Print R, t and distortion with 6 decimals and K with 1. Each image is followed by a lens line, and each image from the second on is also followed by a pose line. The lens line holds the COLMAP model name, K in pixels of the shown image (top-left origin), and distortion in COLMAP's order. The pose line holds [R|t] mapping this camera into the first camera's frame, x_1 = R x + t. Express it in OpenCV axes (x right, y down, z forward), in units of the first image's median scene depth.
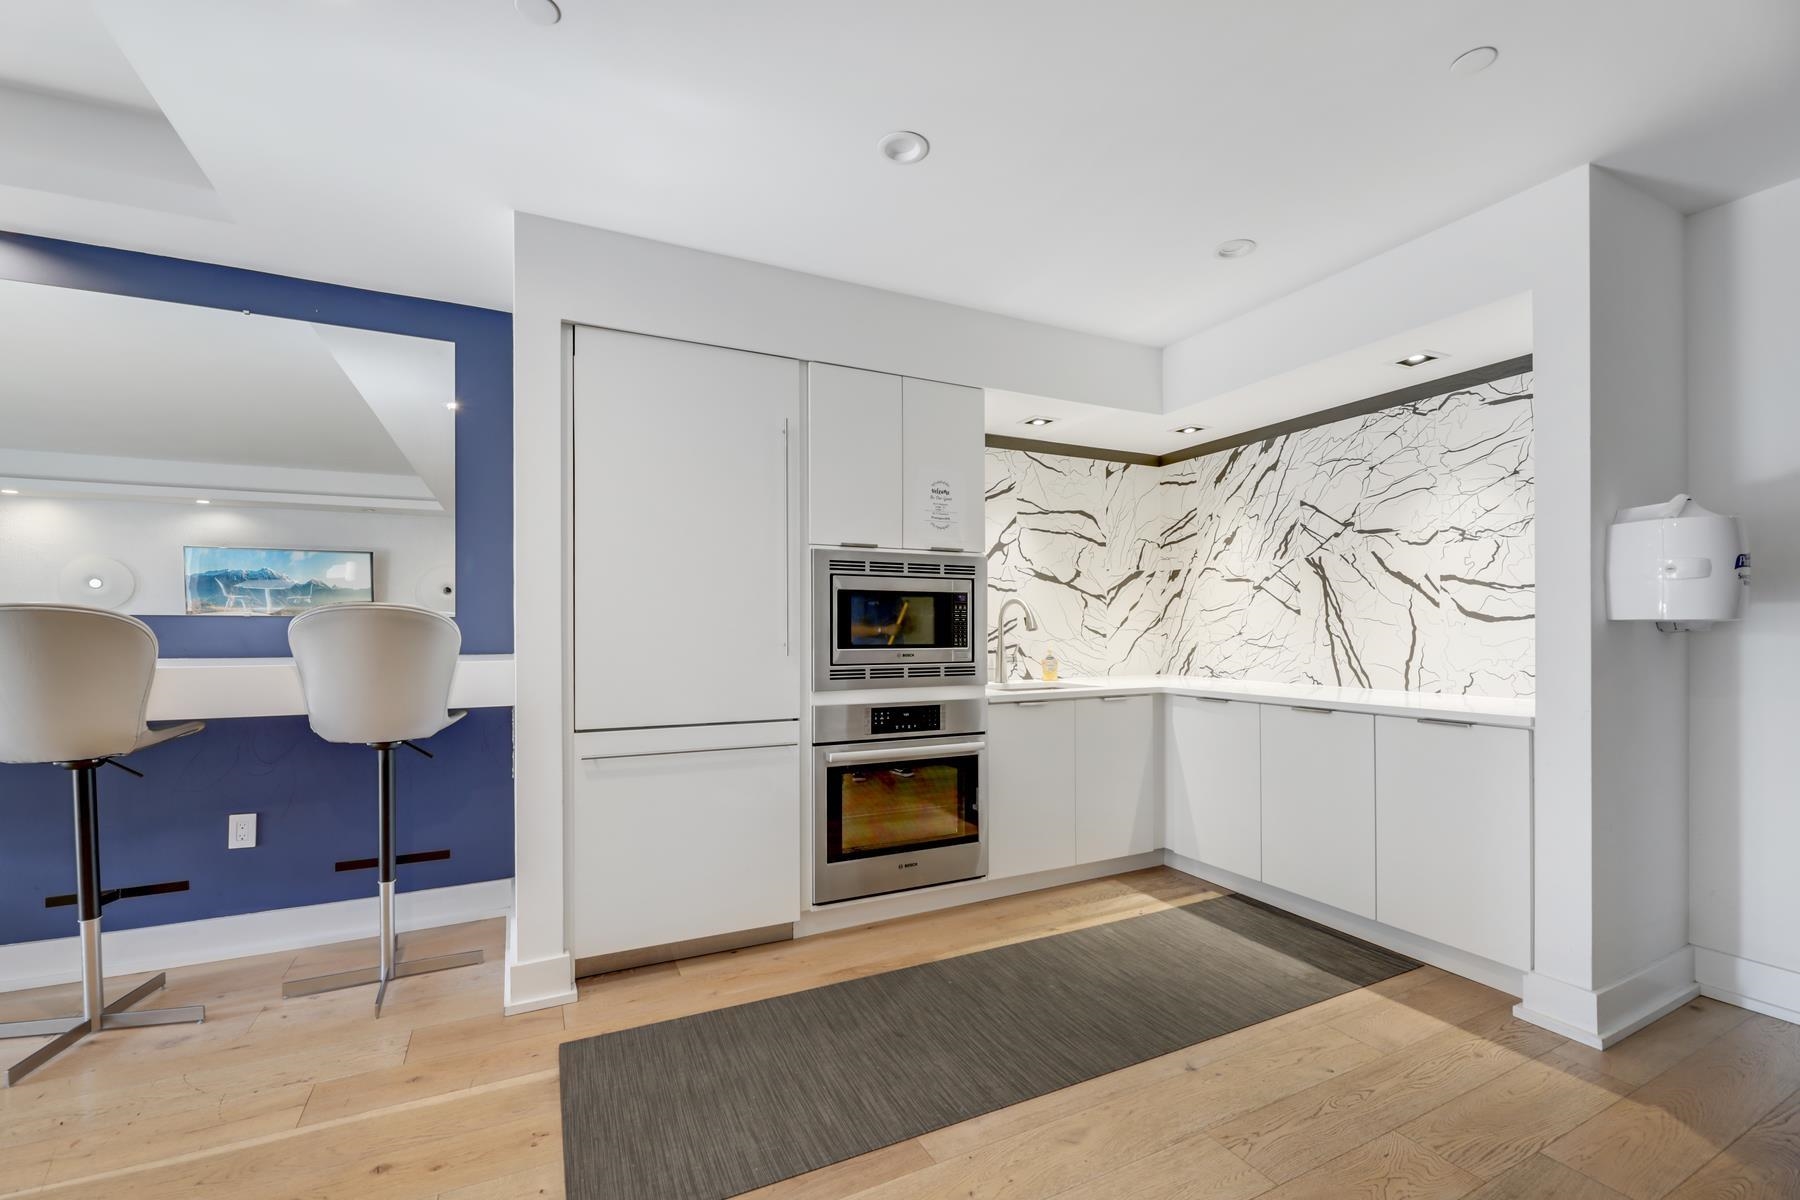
lens RADIAL K [[749.6, 0, 901.3], [0, 749.6, 626.5], [0, 0, 1]] dist [-0.002370, -0.002062]
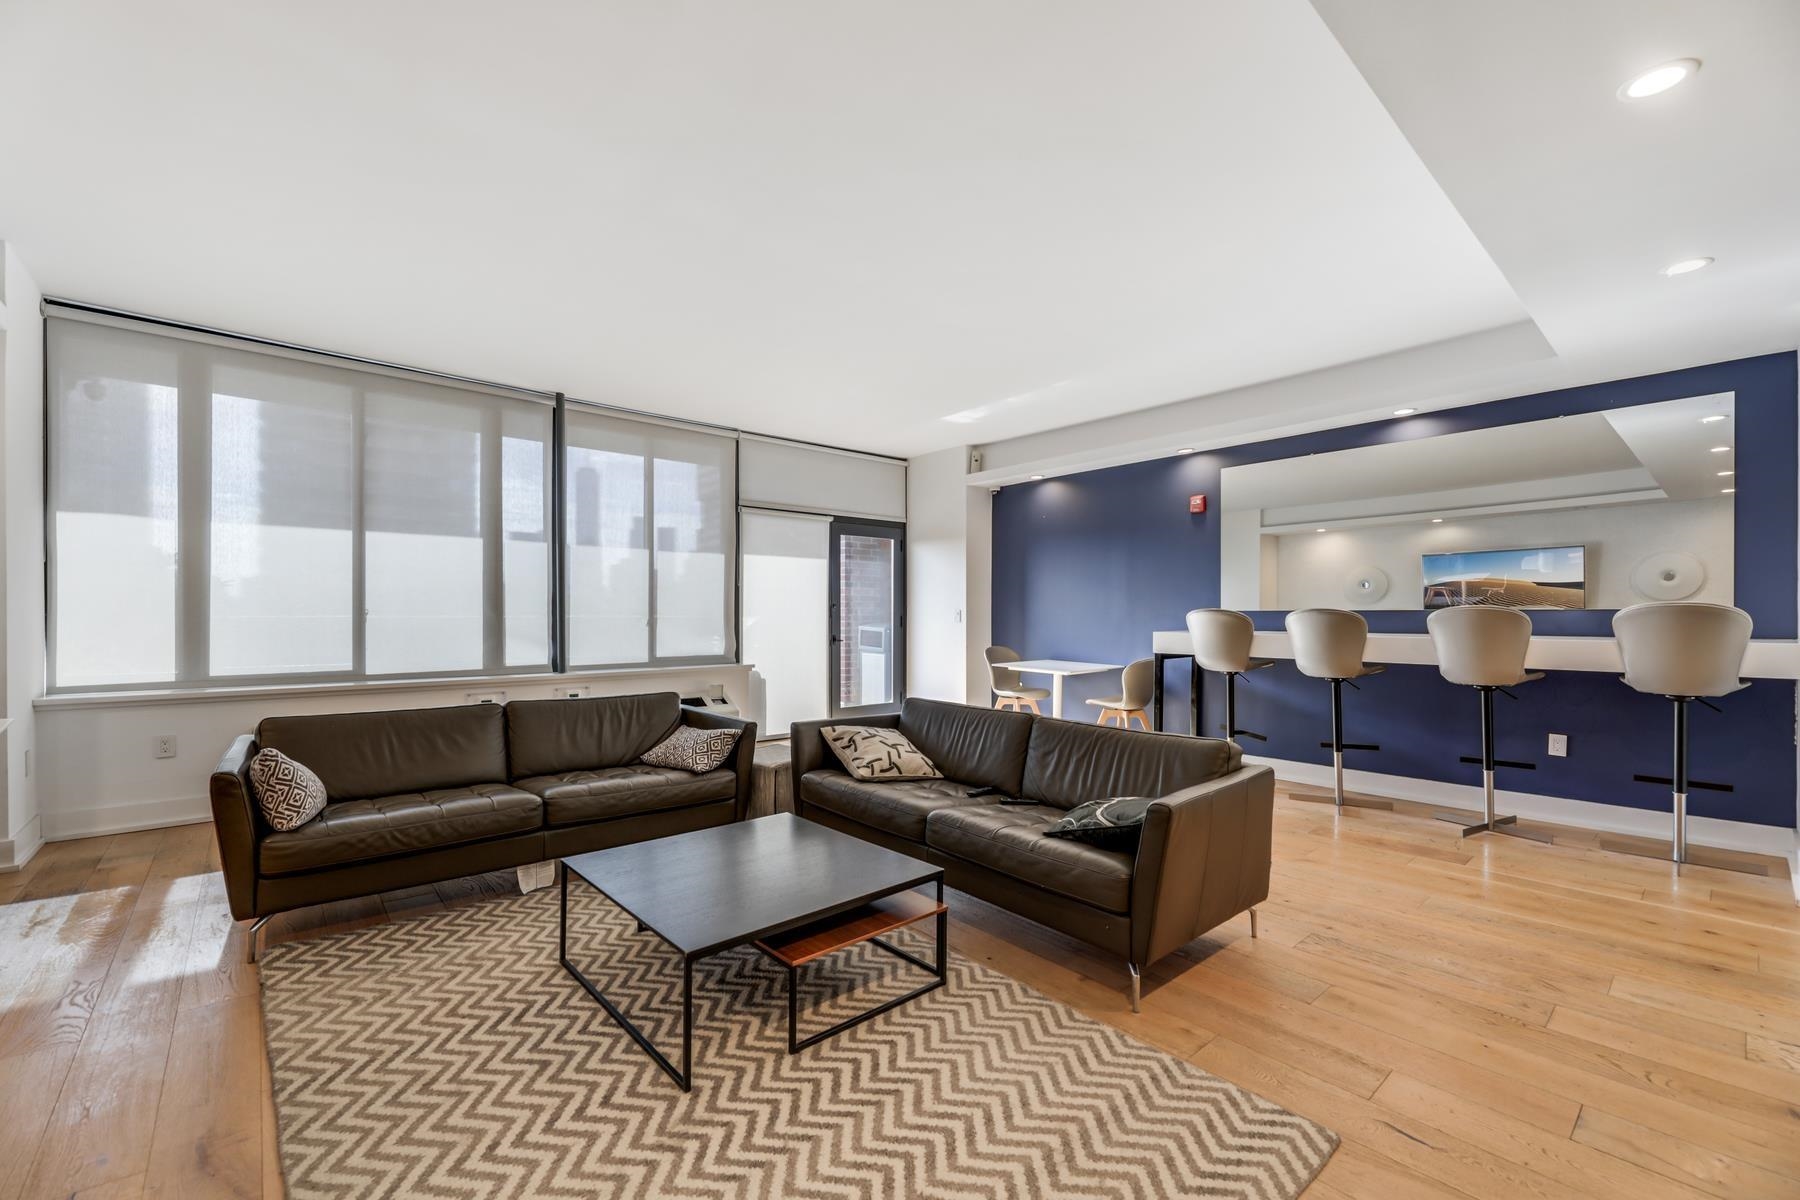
lens RADIAL K [[727.5, 0, 893.3], [0, 727.5, 616.0], [0, 0, 1]] dist [-0.001161, -0.000536]
pose [[0.227103, 0.000313, -0.973871, 0.349041], [0.004971, 0.999987, 0.001481, -0.013011], [0.973858, -0.005177, 0.227099, -0.834848]]
